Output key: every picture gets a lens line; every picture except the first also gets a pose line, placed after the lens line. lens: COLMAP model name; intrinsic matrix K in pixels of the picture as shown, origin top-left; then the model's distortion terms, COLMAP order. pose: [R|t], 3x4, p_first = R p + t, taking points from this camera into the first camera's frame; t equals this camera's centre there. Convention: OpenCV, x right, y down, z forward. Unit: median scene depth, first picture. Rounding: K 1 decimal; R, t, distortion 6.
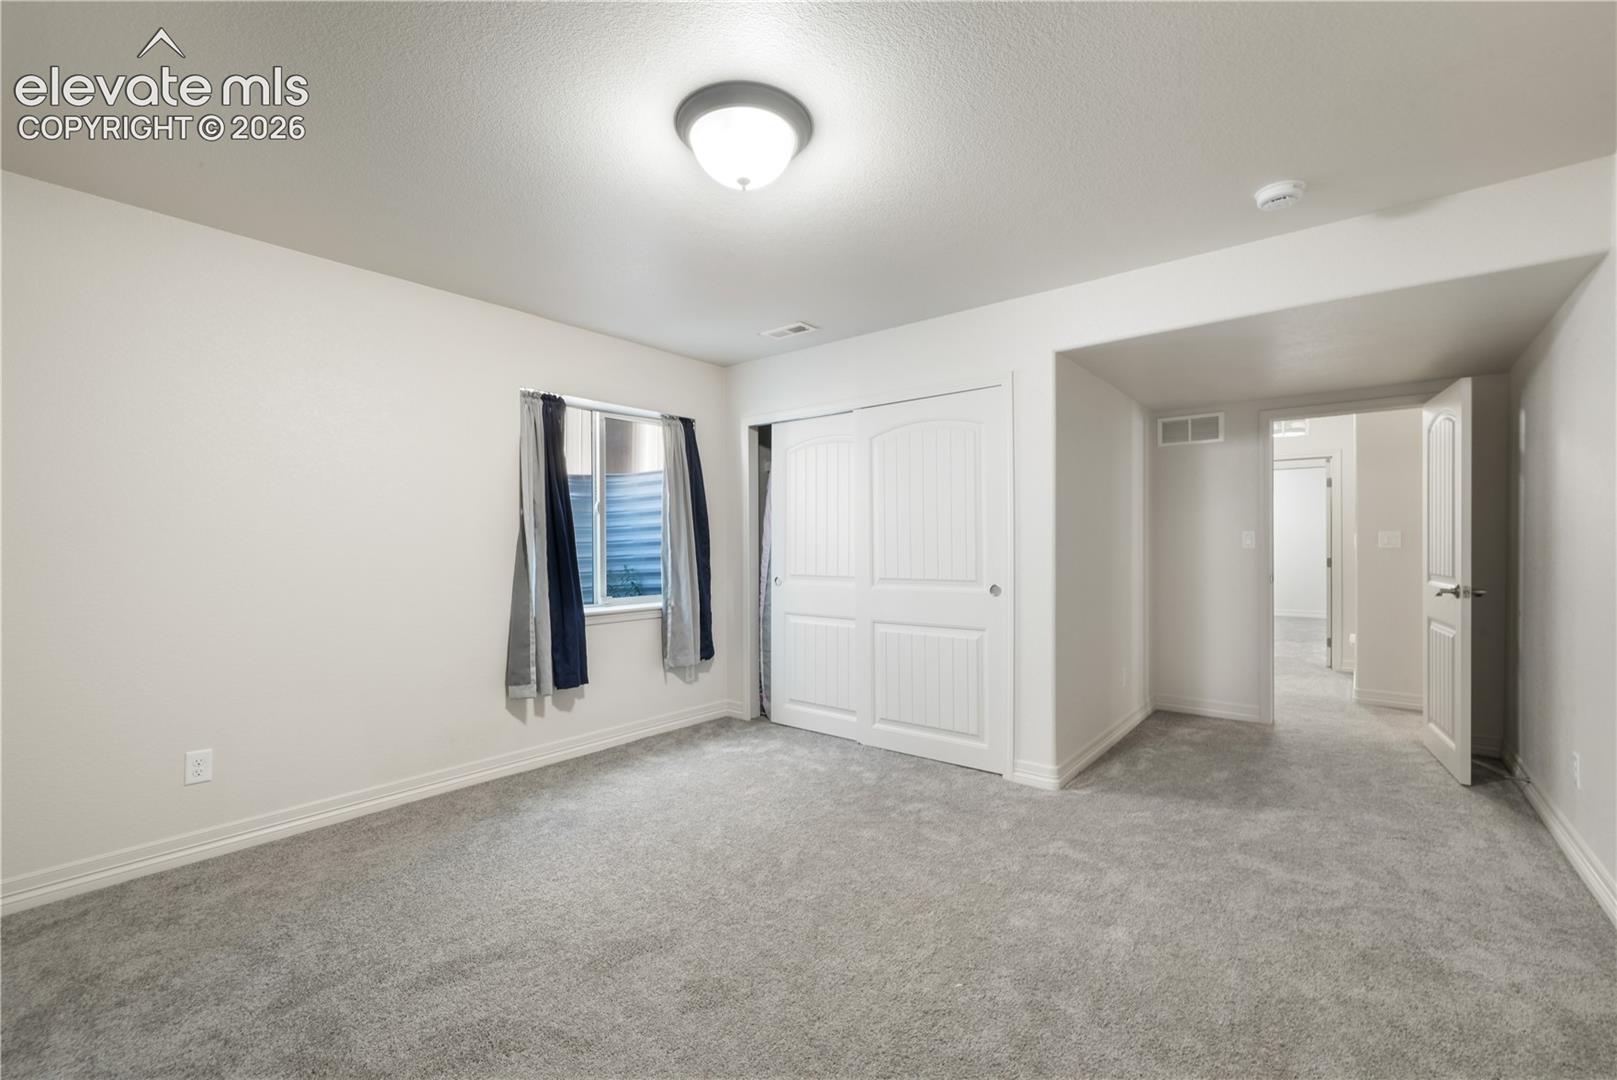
lens RADIAL K [[688.6, 0, 810.9], [0, 688.6, 544.8], [0, 0, 1]] dist [-0.000977, 0.000221]
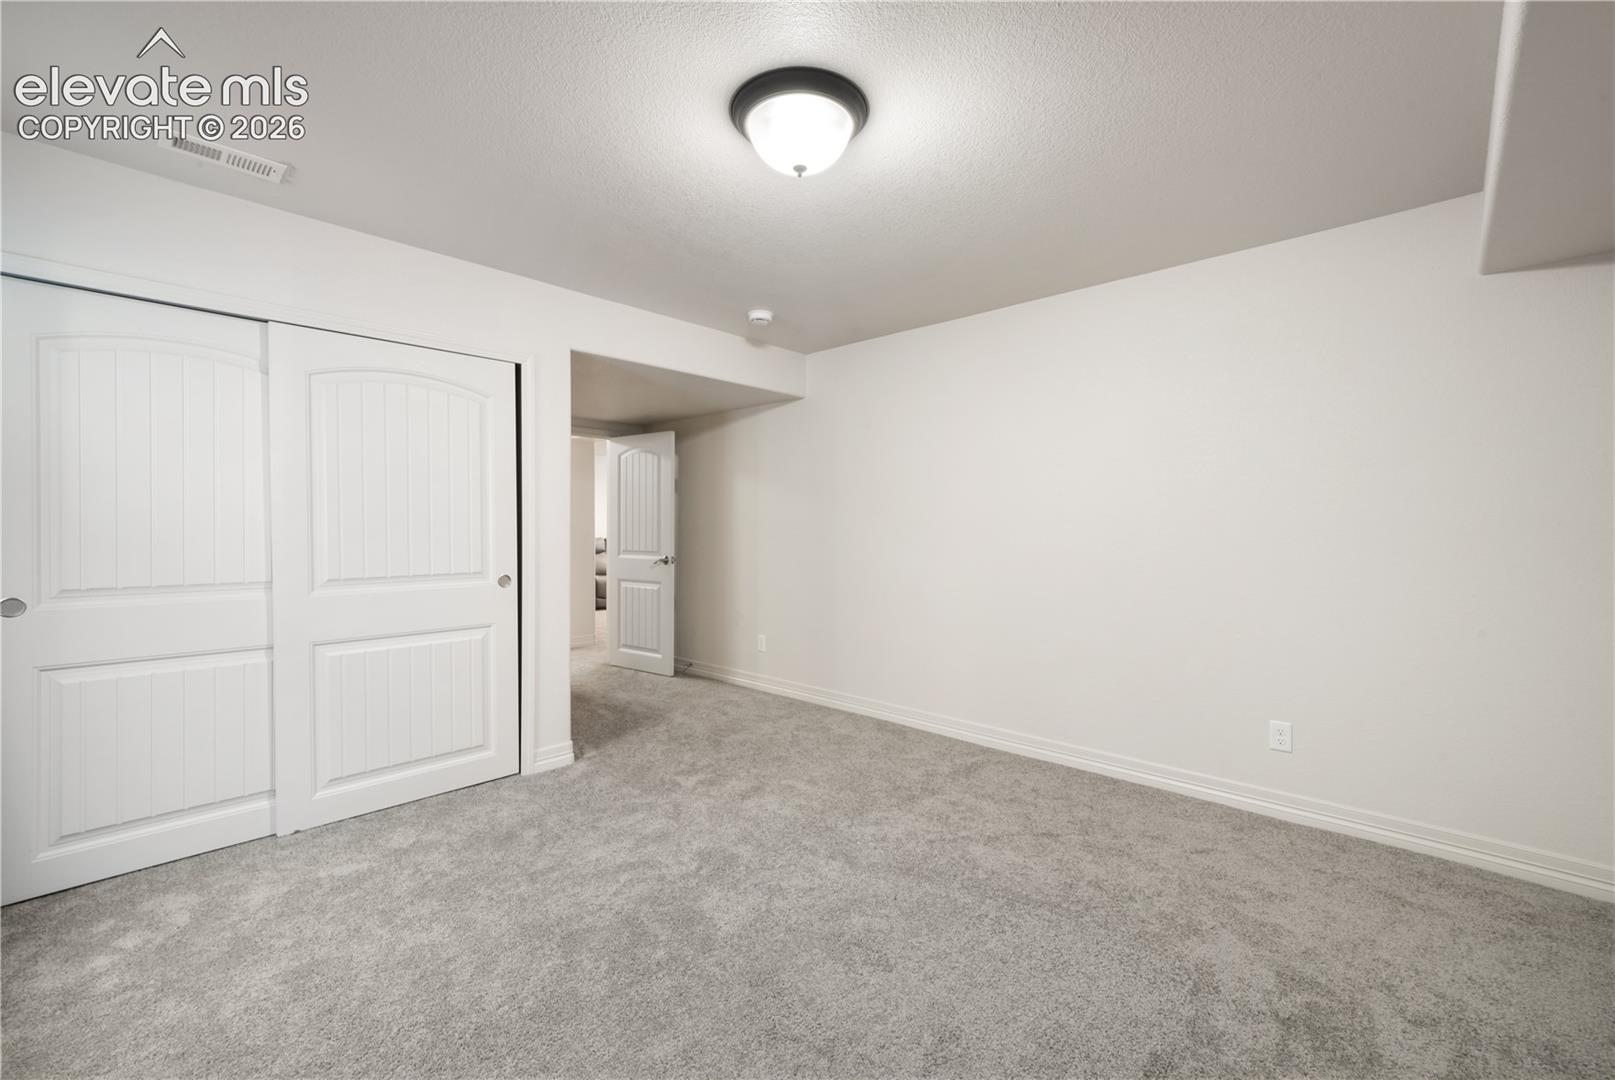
lens RADIAL K [[687.8, 0, 811.0], [0, 687.8, 536.8], [0, 0, 1]] dist [-0.000977, 0.000221]
pose [[0.057213, -0.007876, 0.998331, -0.662630], [-0.000665, 0.999968, 0.007927, -0.001482], [-0.998362, -0.001117, 0.057206, 0.555380]]
